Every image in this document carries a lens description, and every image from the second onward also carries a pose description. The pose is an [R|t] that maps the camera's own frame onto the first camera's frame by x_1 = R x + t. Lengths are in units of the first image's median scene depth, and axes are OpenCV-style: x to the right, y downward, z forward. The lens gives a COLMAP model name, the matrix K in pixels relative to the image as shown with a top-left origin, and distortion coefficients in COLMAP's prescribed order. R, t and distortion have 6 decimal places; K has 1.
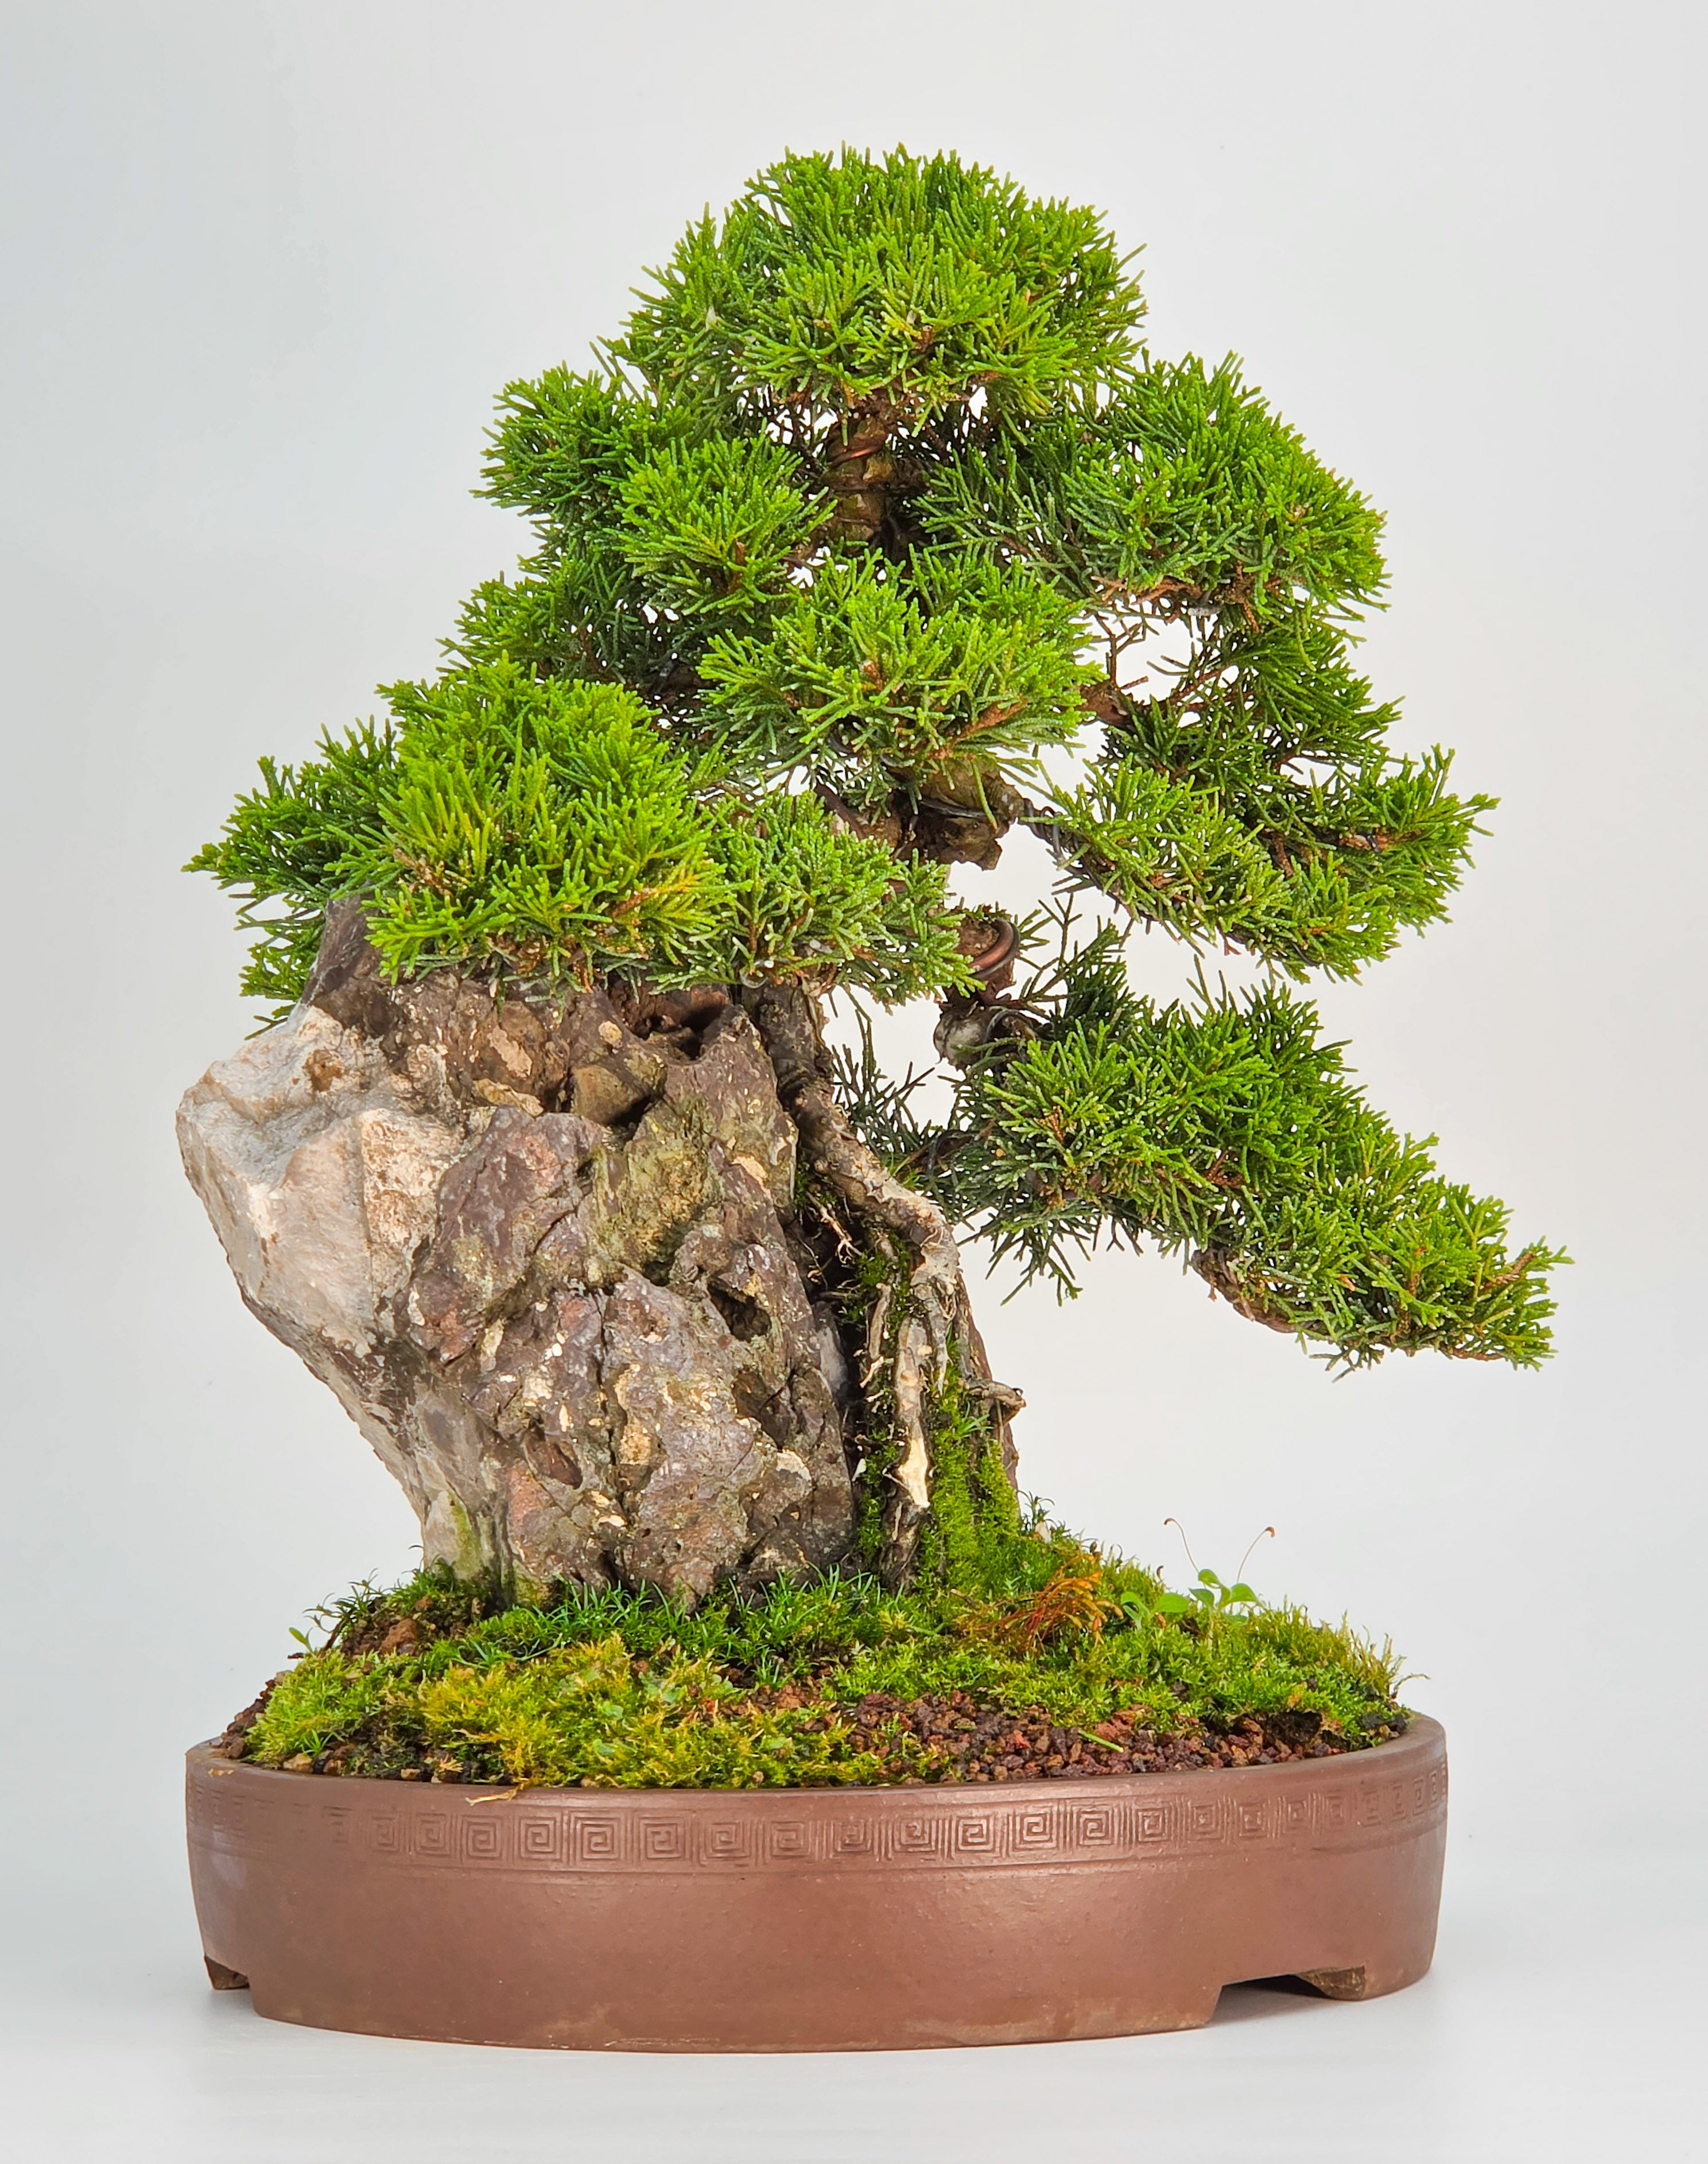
lens RADIAL K [[5765.5, 0, 854.0], [0, 5765.5, 1091.0], [0, 0, 1]] dist [0.034562, 0.000000]
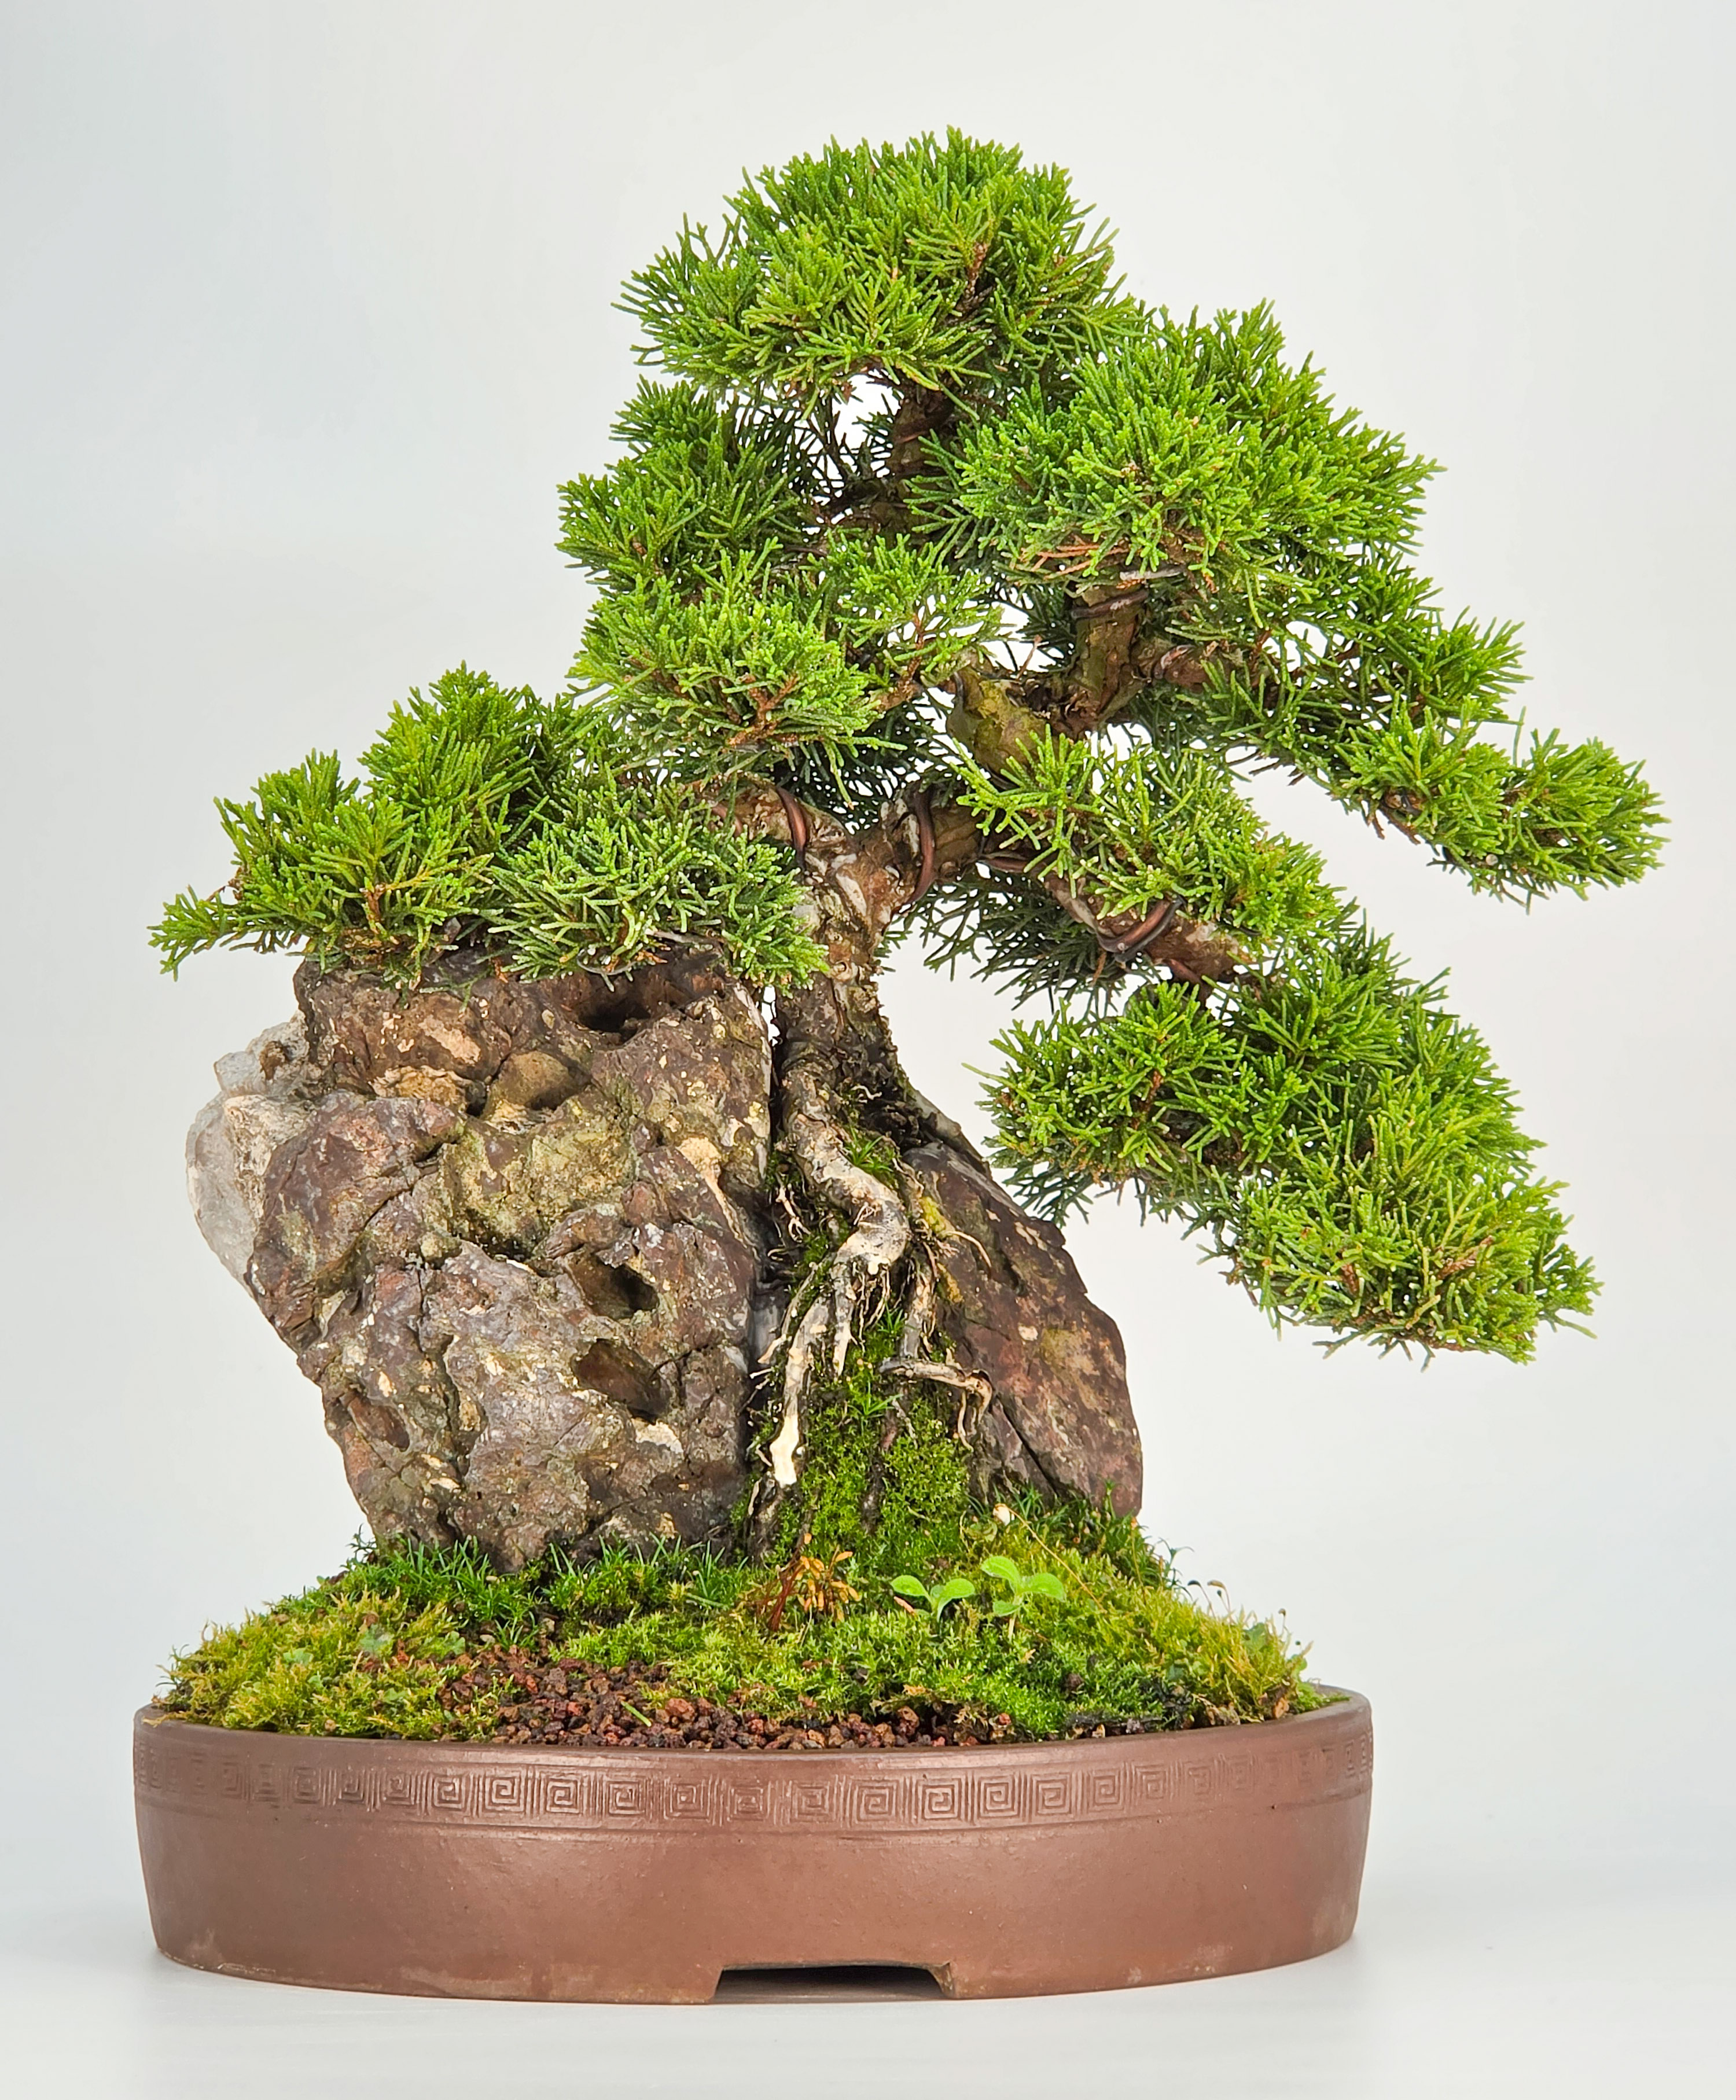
lens RADIAL K [[5764.3, 0, 868.8], [0, 5764.3, 1045.2], [0, 0, 1]] dist [0.012334, 0.000000]
pose [[0.761962, -0.014842, -0.647452, 0.701811], [0.009941, 0.999888, -0.011223, 0.006986], [0.647546, 0.002115, 0.762024, 0.246082]]
